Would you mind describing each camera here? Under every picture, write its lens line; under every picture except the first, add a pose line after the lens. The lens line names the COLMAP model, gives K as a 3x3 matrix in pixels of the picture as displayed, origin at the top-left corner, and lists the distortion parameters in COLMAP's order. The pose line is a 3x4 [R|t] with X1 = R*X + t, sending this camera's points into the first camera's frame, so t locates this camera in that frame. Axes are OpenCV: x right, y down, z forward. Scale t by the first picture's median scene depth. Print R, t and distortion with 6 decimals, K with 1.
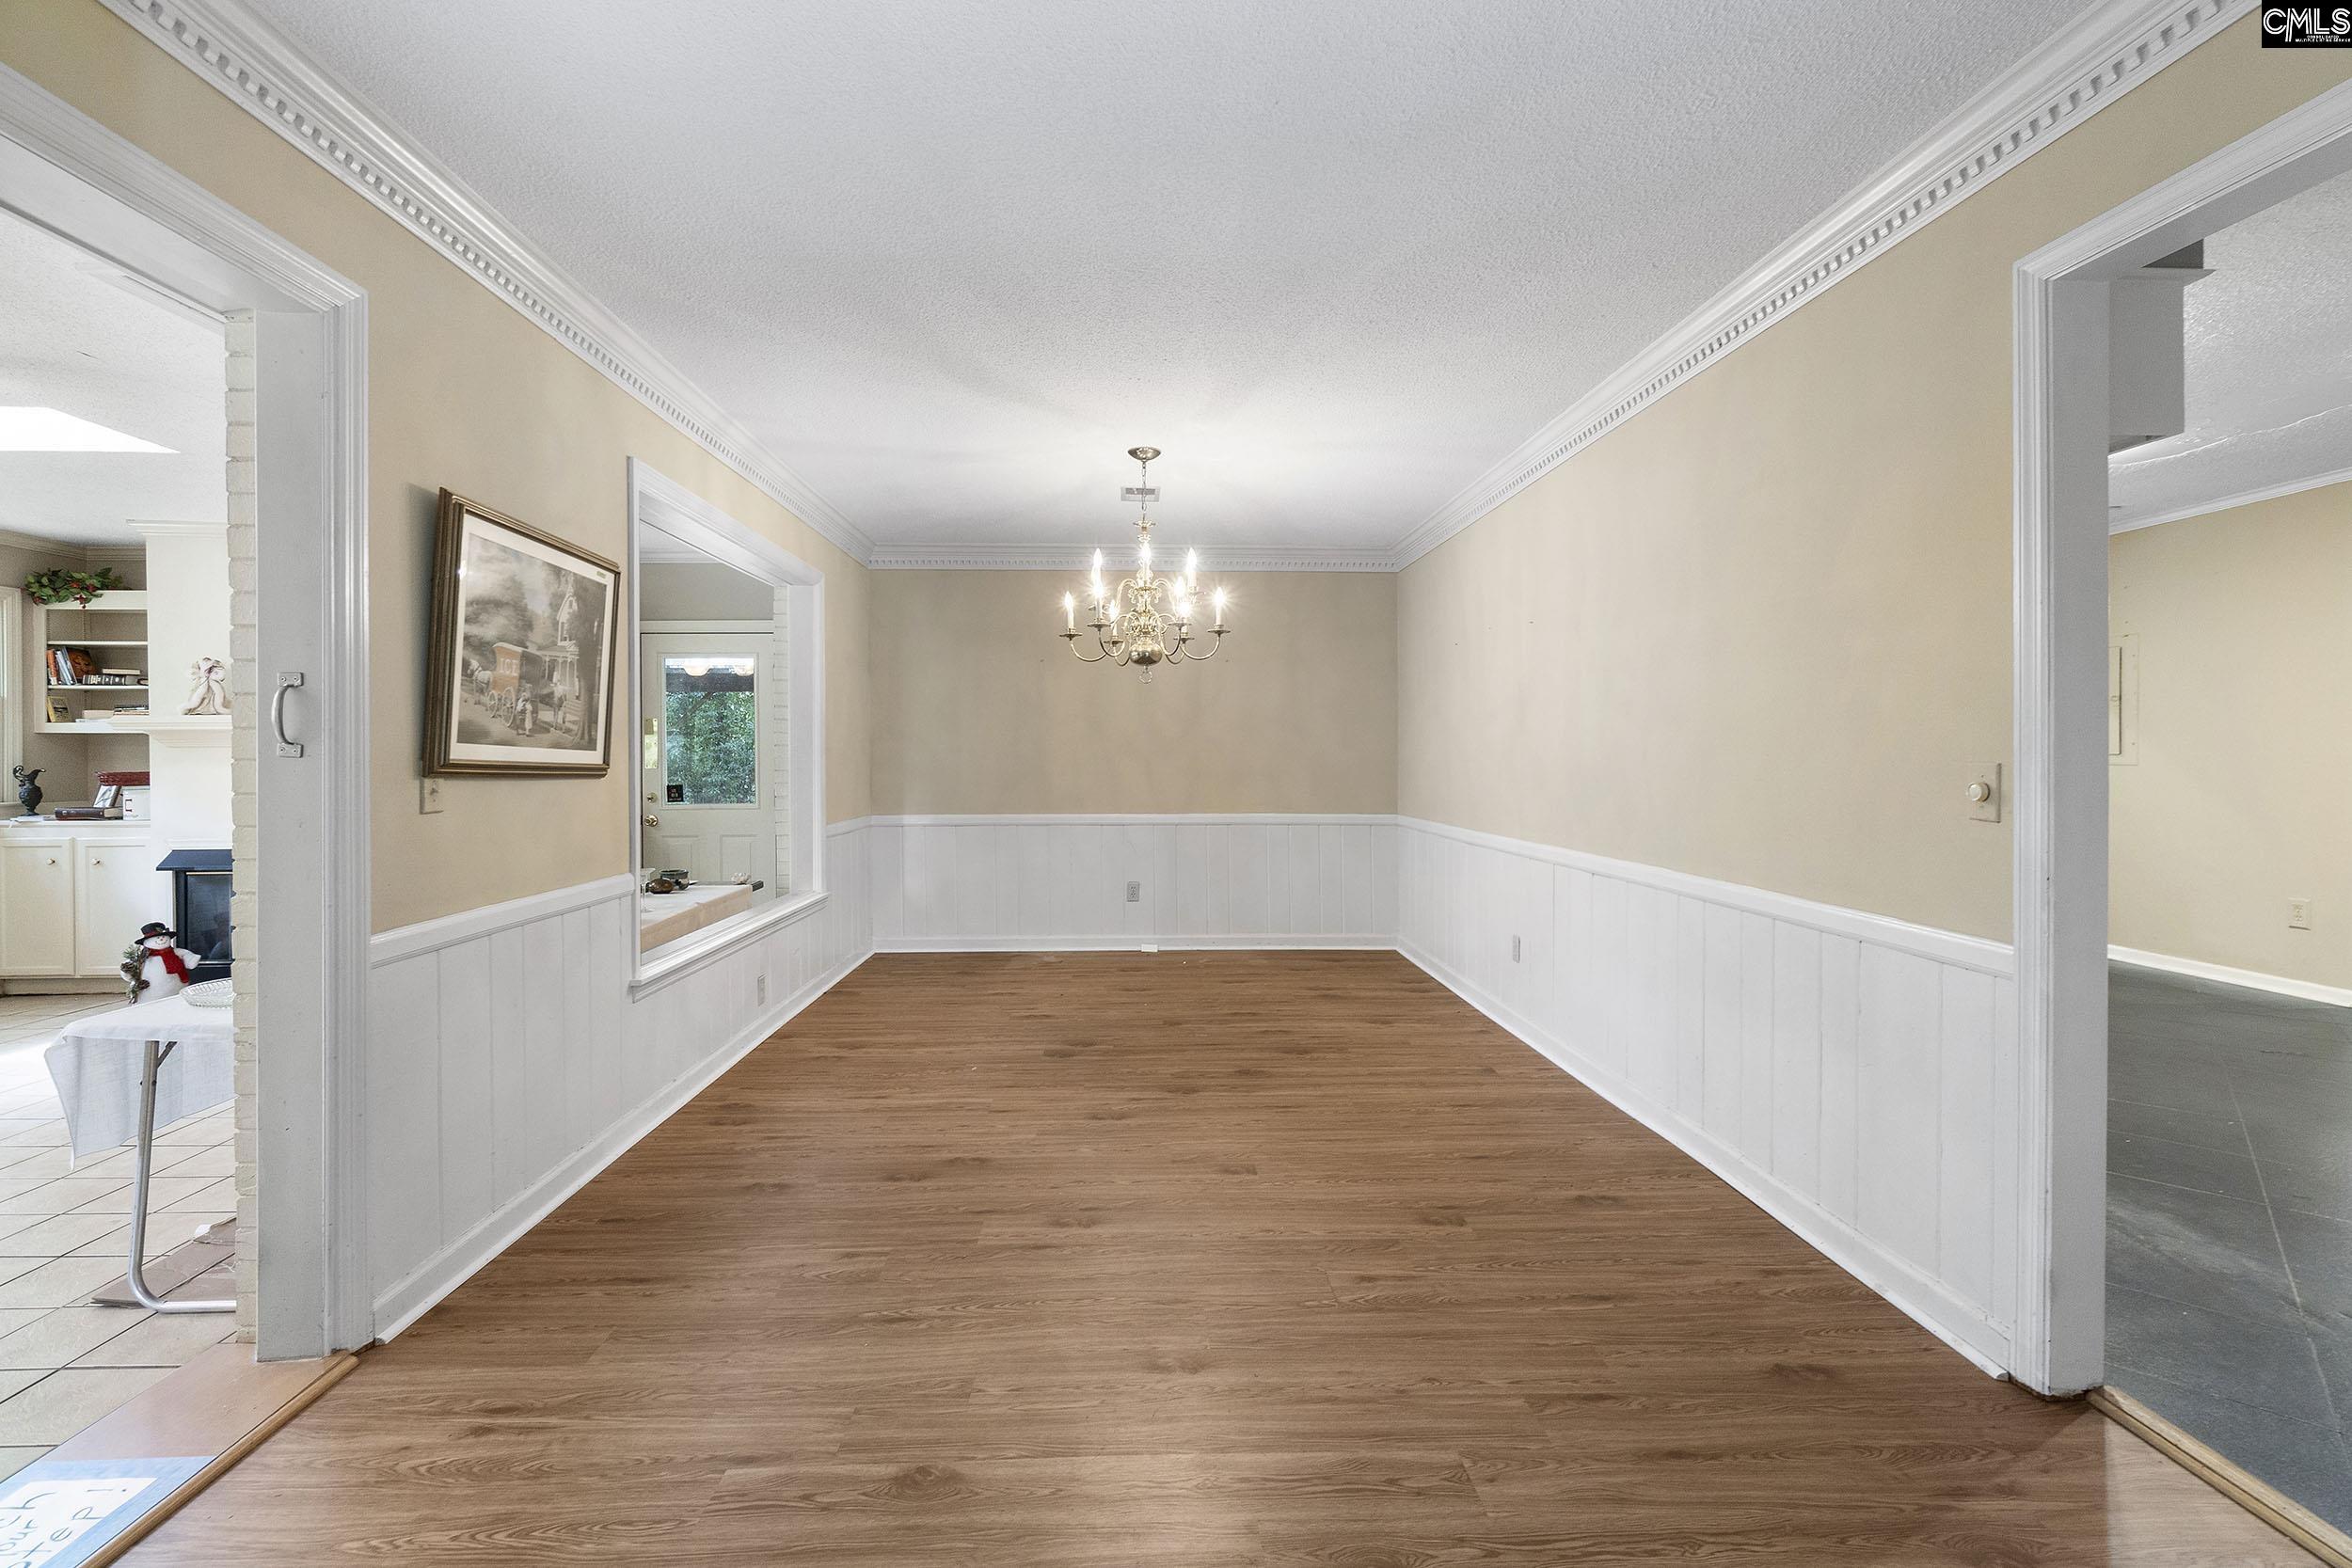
lens RADIAL K [[1040.7, 0, 1113.2], [0, 1040.7, 764.7], [0, 0, 1]] dist [-0.003164, 0.000360]
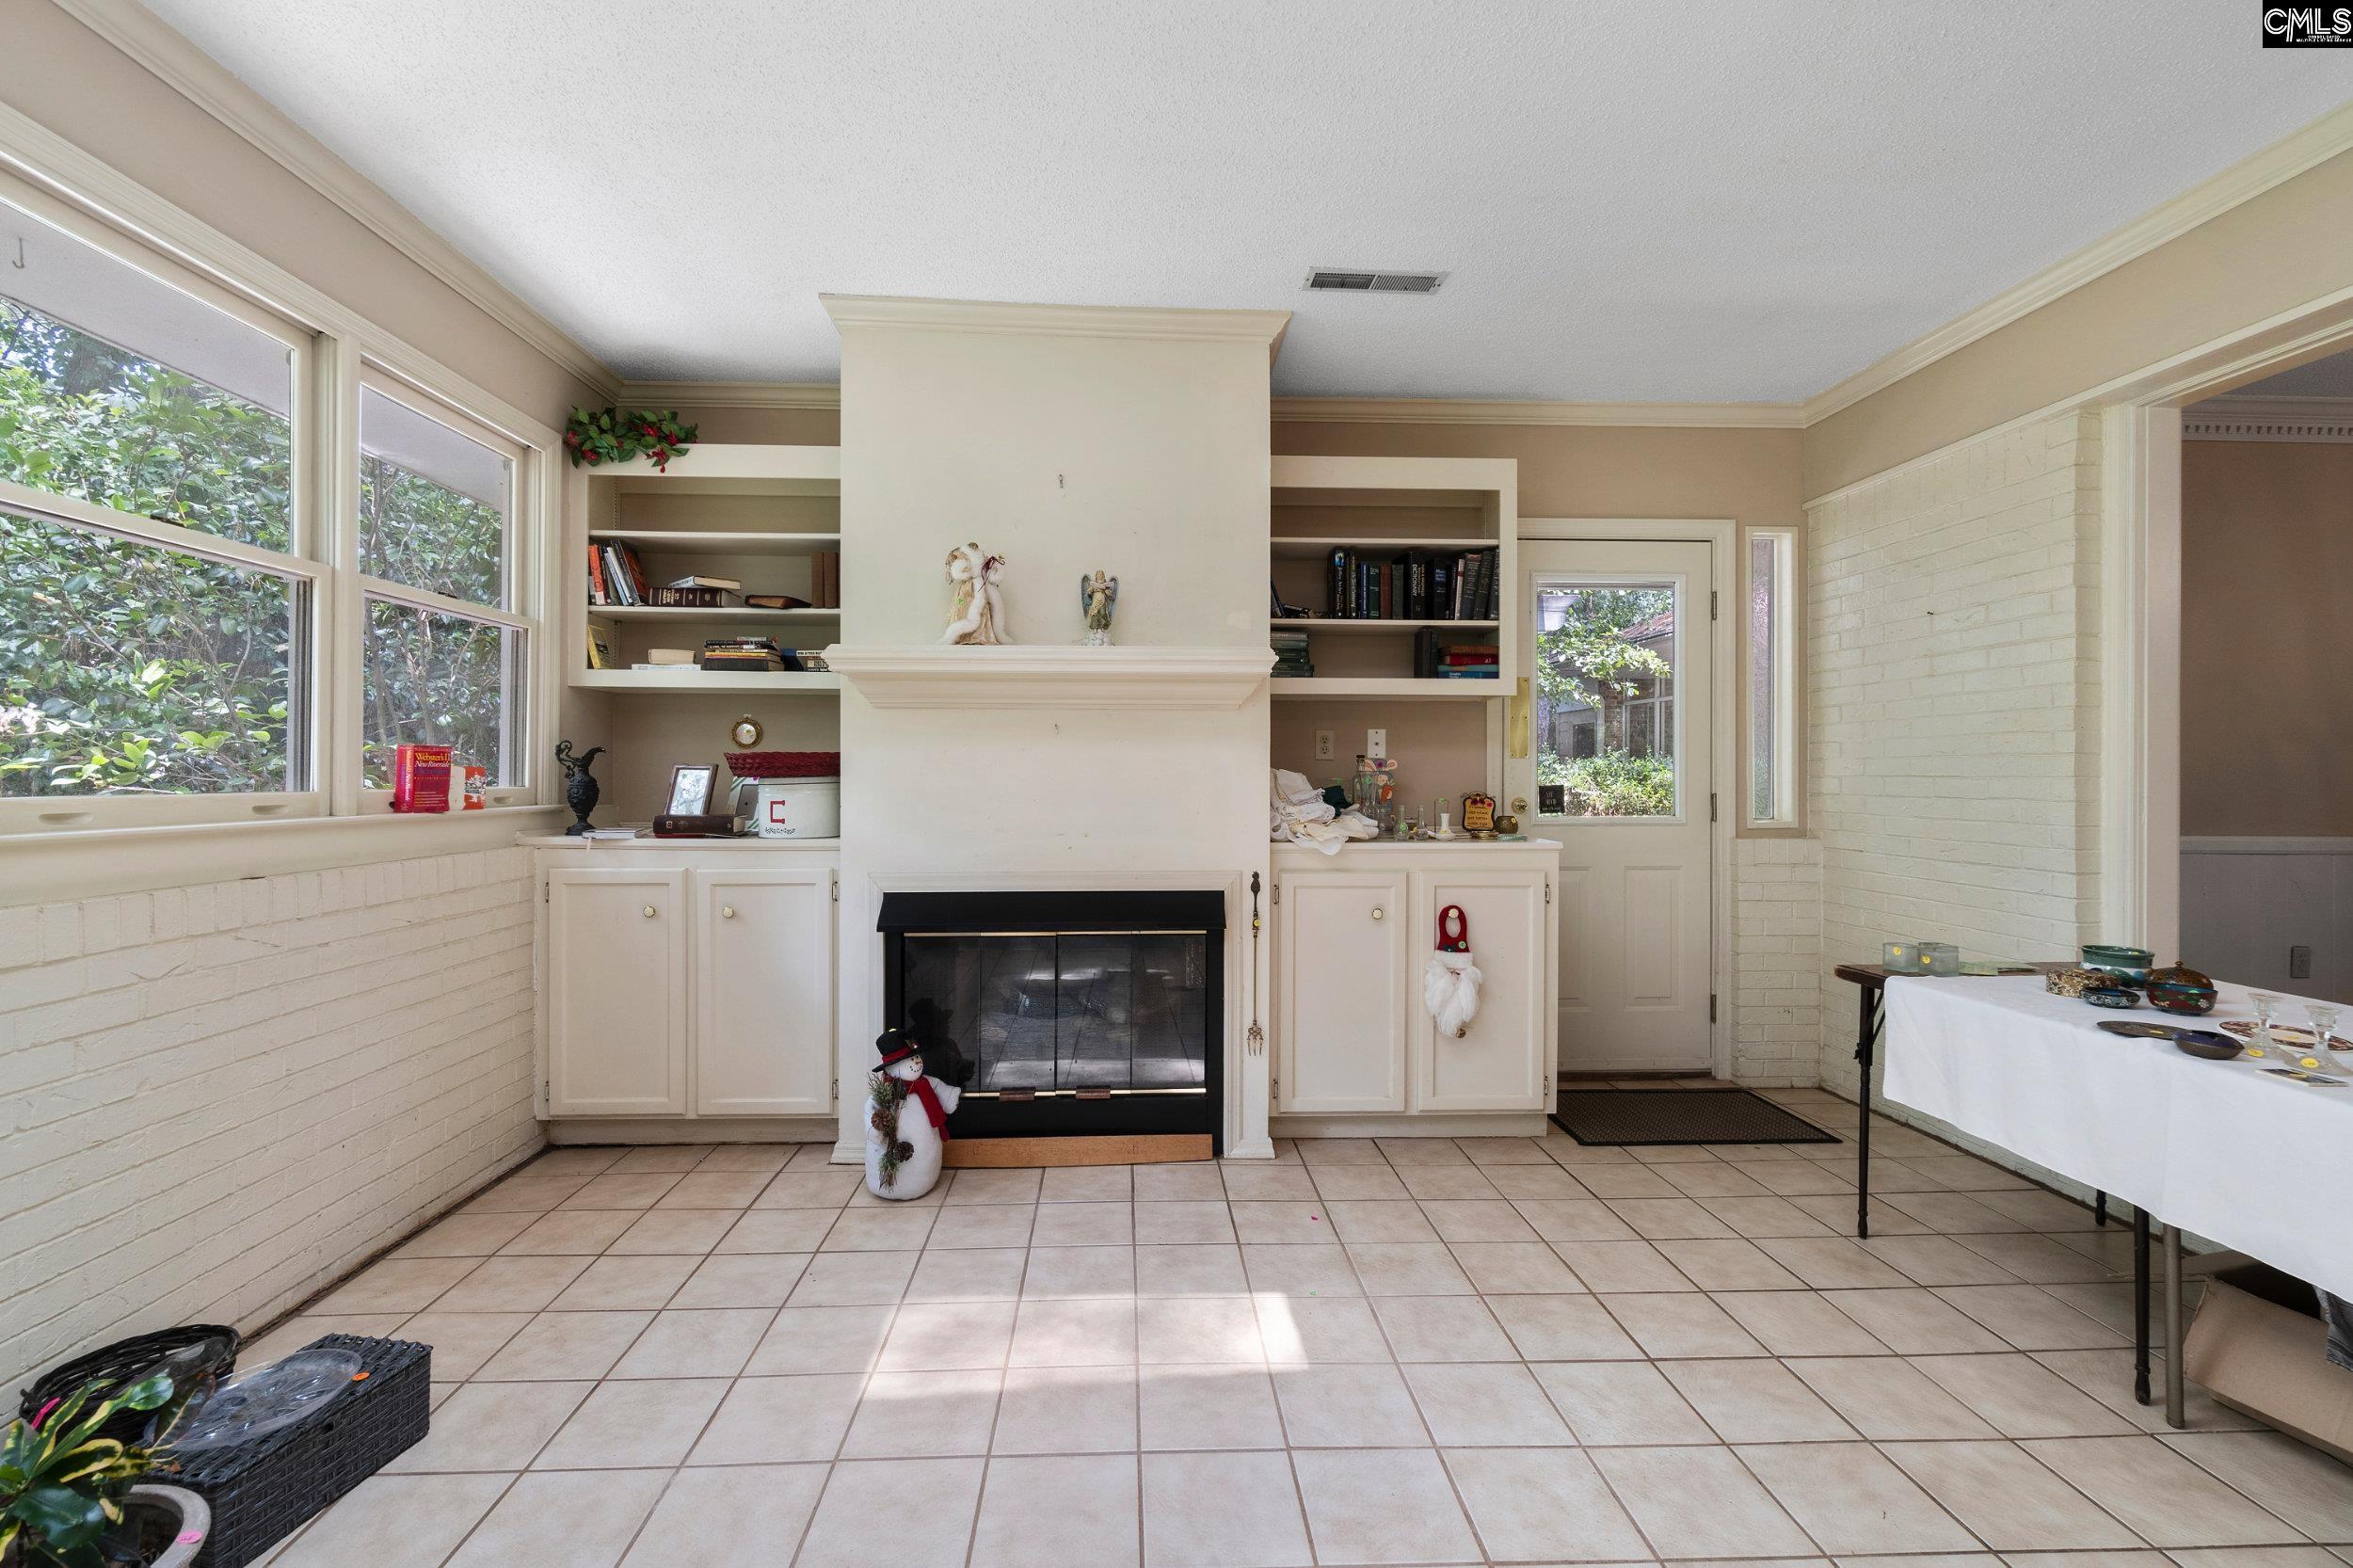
lens RADIAL K [[1041.2, 0, 1168.5], [0, 1041.2, 782.6], [0, 0, 1]] dist [-0.003164, 0.000360]
pose [[0.999775, 0.007847, 0.019725, -0.719722], [-0.007868, 0.999969, 0.000970, 0.019957], [-0.019717, -0.001125, 0.999805, 0.412917]]
